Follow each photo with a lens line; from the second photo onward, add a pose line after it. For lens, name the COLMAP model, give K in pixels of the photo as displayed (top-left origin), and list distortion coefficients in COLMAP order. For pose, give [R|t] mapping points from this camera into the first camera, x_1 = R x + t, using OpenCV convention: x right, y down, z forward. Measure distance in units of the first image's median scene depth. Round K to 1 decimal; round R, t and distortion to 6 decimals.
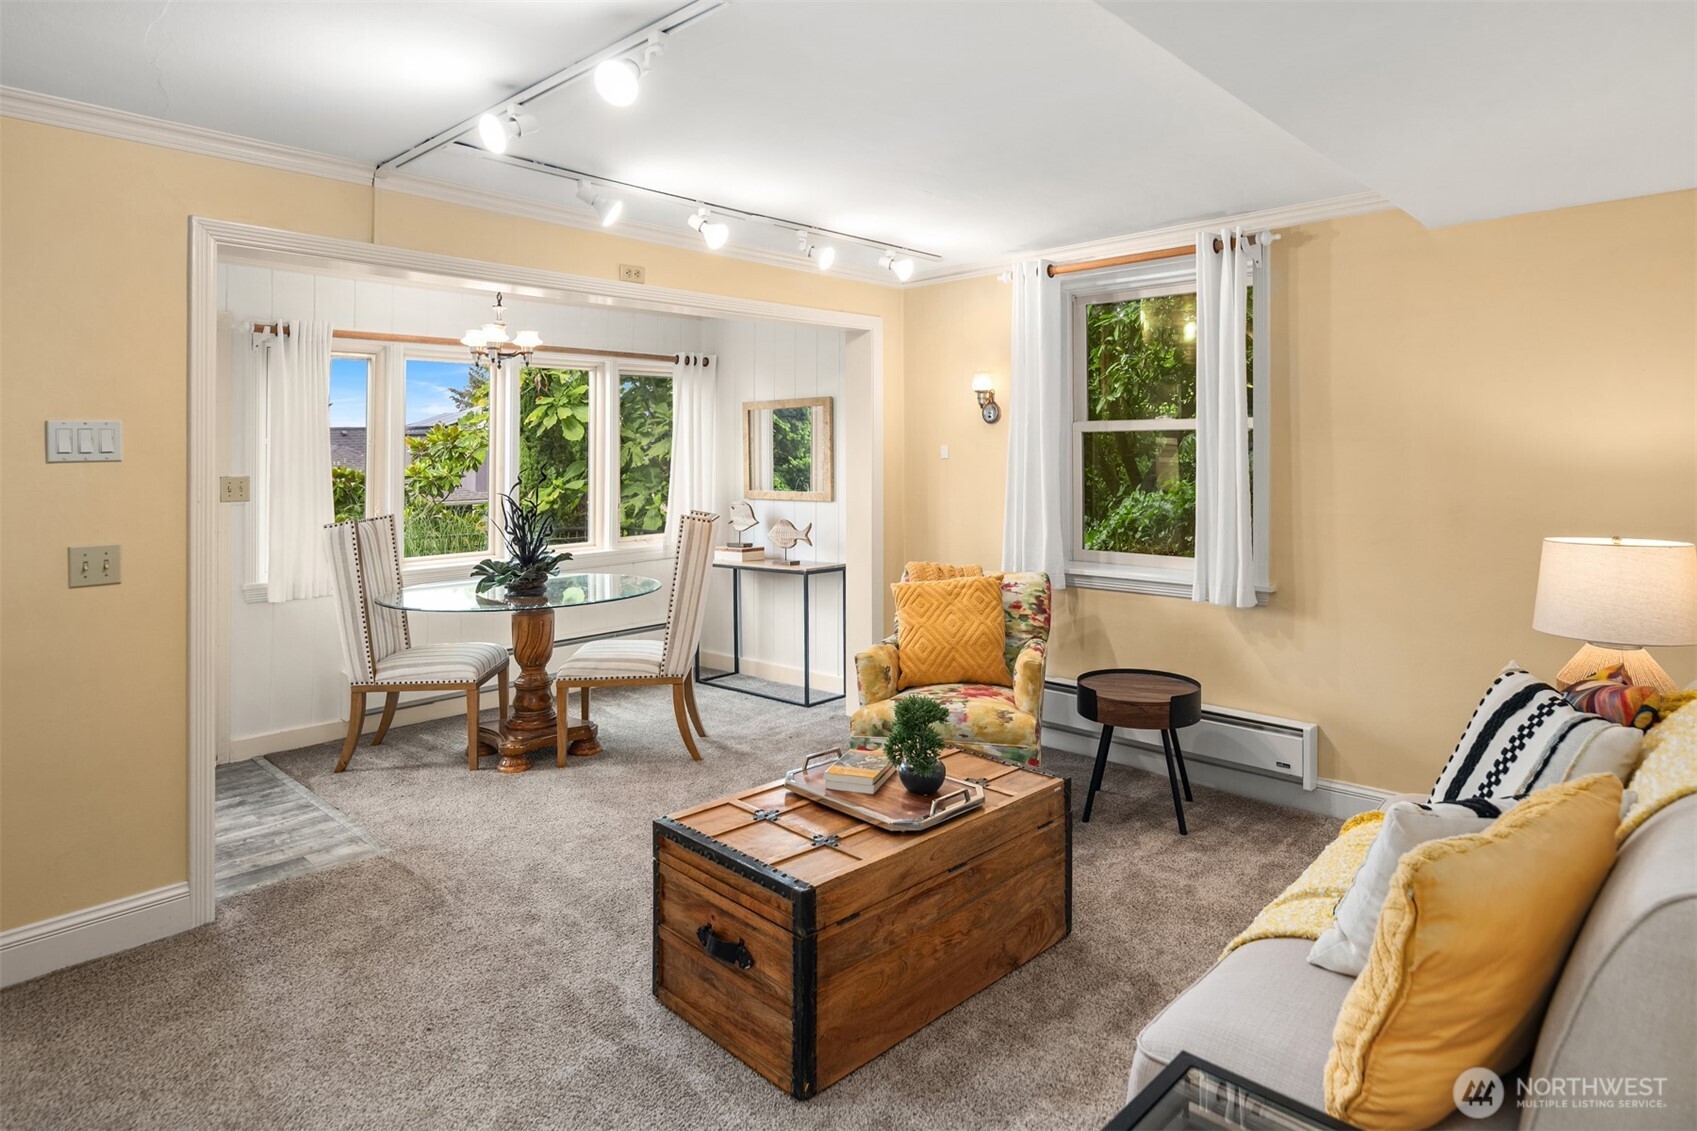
lens RADIAL K [[985.2, 0, 851.1], [0, 985.2, 430.0], [0, 0, 1]] dist [-0.002189, -0.000602]
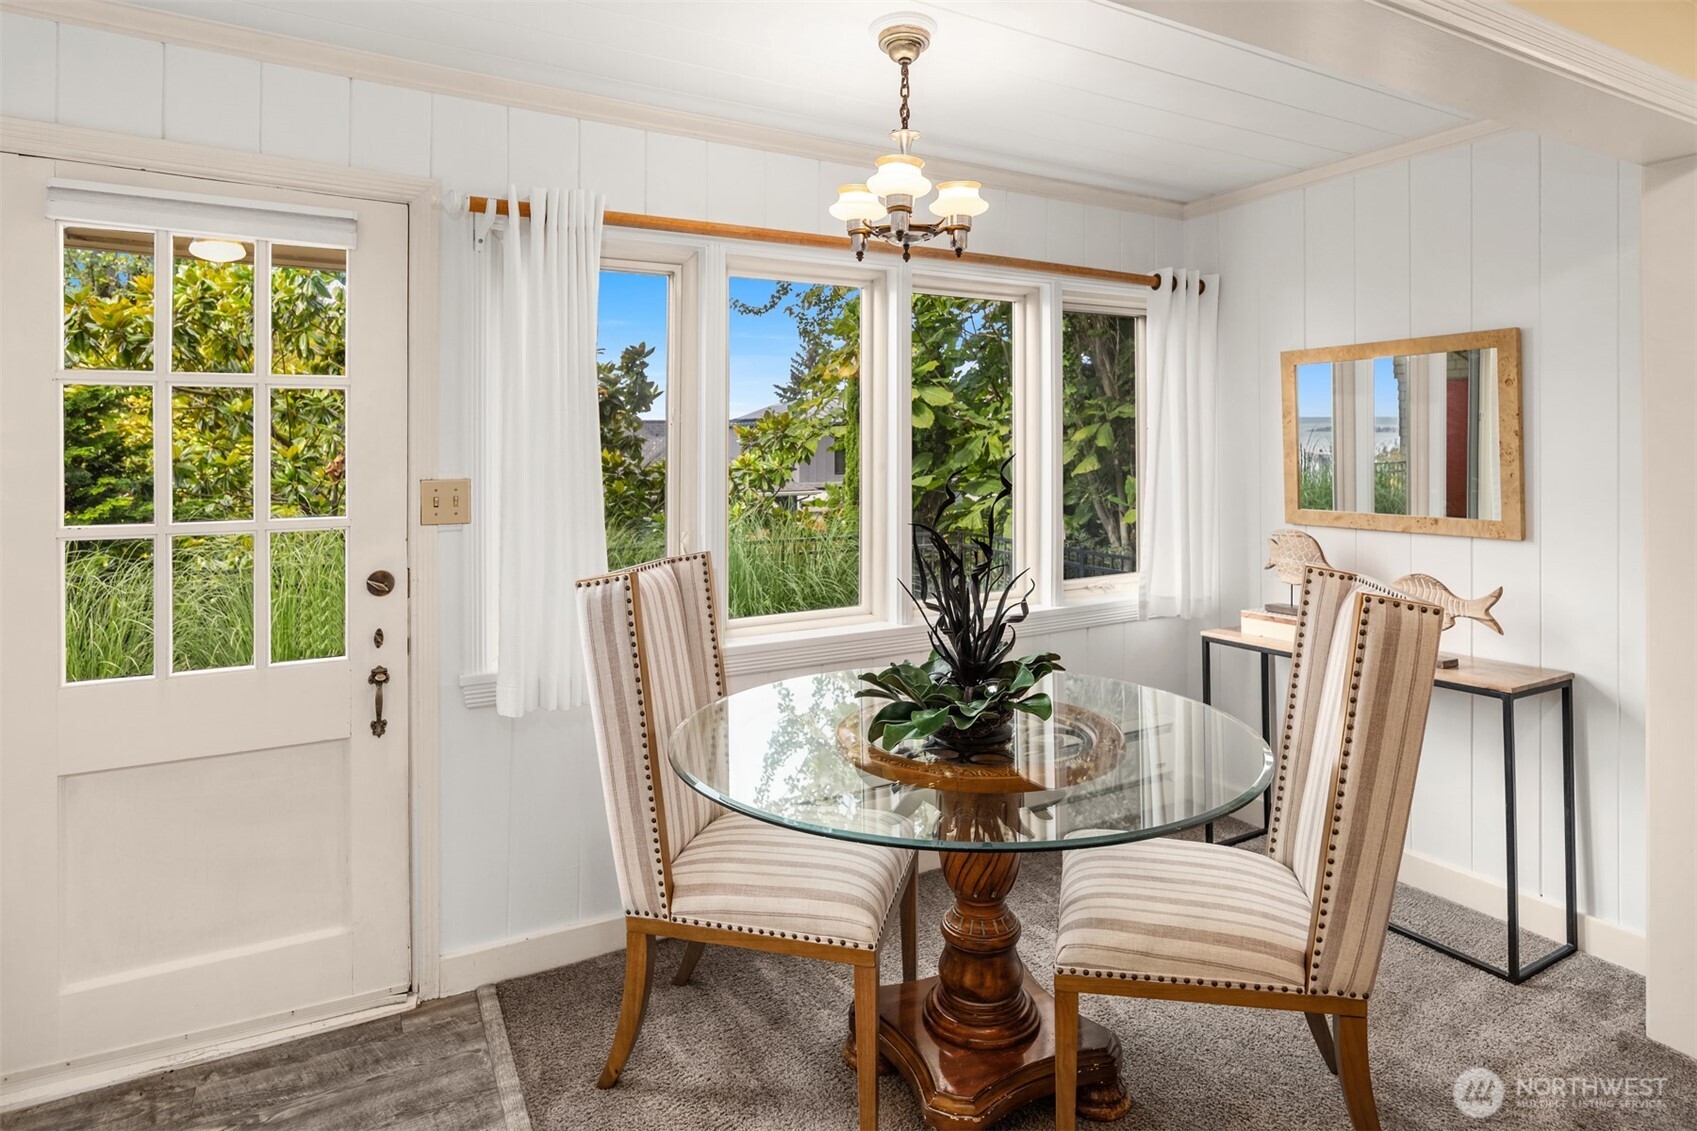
lens RADIAL K [[940.4, 0, 856.0], [0, 940.4, 433.3], [0, 0, 1]] dist [-0.010873, -0.001096]
pose [[0.955733, 0.000852, -0.294235, -0.240671], [0.002251, 0.999945, 0.010206, 0.016004], [0.294228, -0.010416, 0.955679, 0.542041]]
